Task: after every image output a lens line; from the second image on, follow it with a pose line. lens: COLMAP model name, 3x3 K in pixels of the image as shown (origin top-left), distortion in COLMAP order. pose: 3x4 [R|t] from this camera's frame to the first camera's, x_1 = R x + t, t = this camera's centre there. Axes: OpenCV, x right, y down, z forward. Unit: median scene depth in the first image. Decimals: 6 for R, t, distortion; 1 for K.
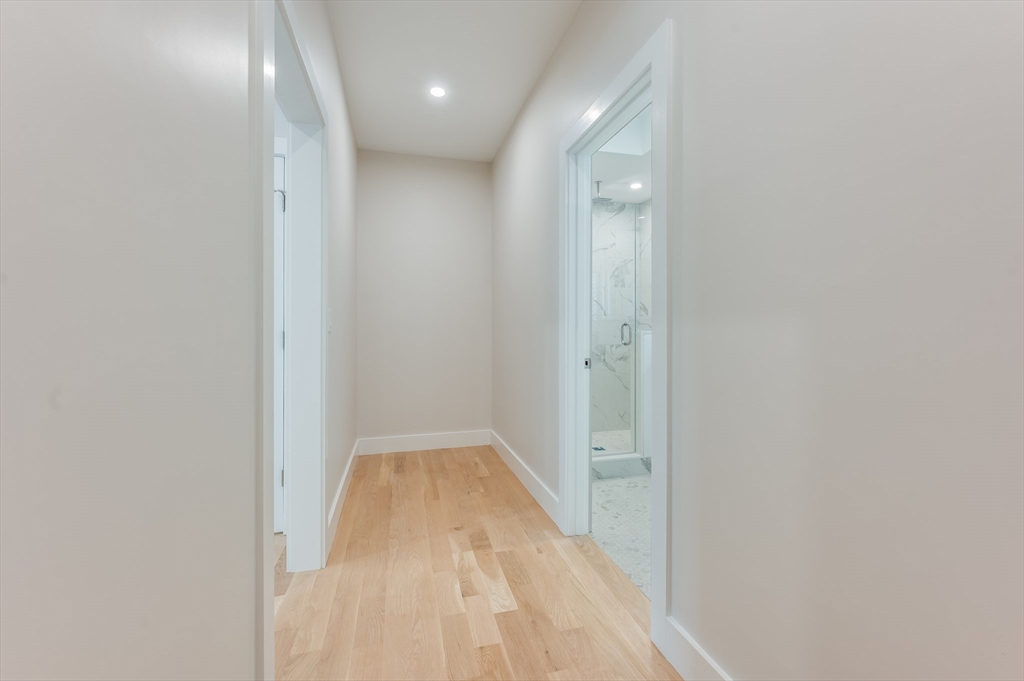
lens RADIAL K [[413.1, 0, 512.0], [0, 413.1, 340.5], [0, 0, 1]] dist [-0.001190, -0.000064]
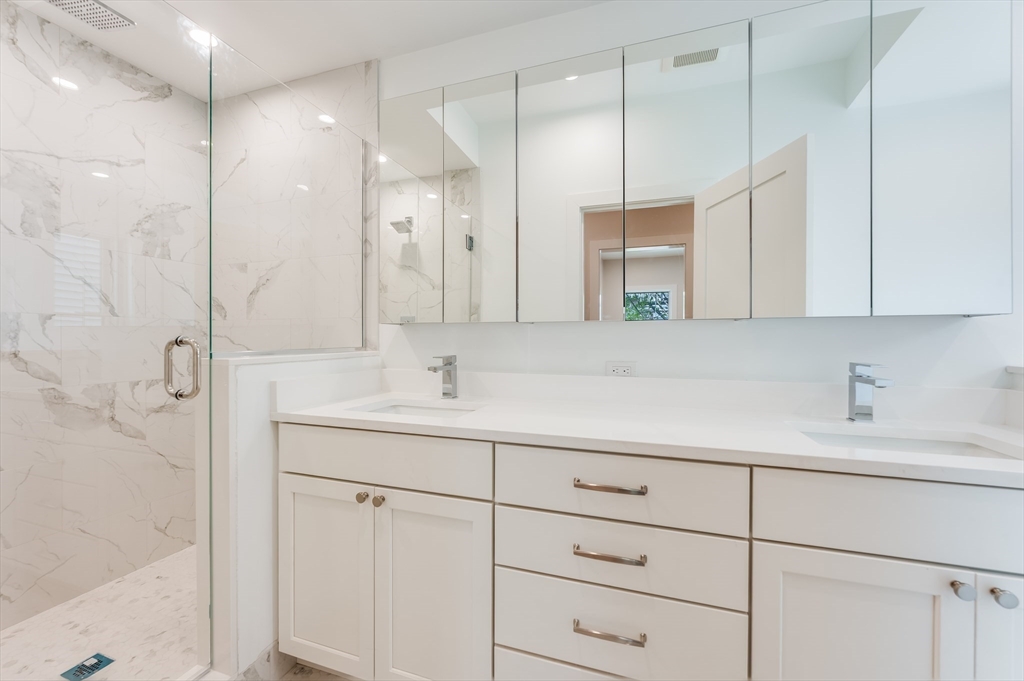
lens RADIAL K [[413.1, 0, 512.0], [0, 413.1, 340.5], [0, 0, 1]] dist [-0.001190, -0.000064]
pose [[0.566876, 0.003020, 0.823798, 0.103547], [0.014420, 0.999804, -0.013588, -0.022364], [-0.823677, 0.019582, 0.566721, 0.404507]]
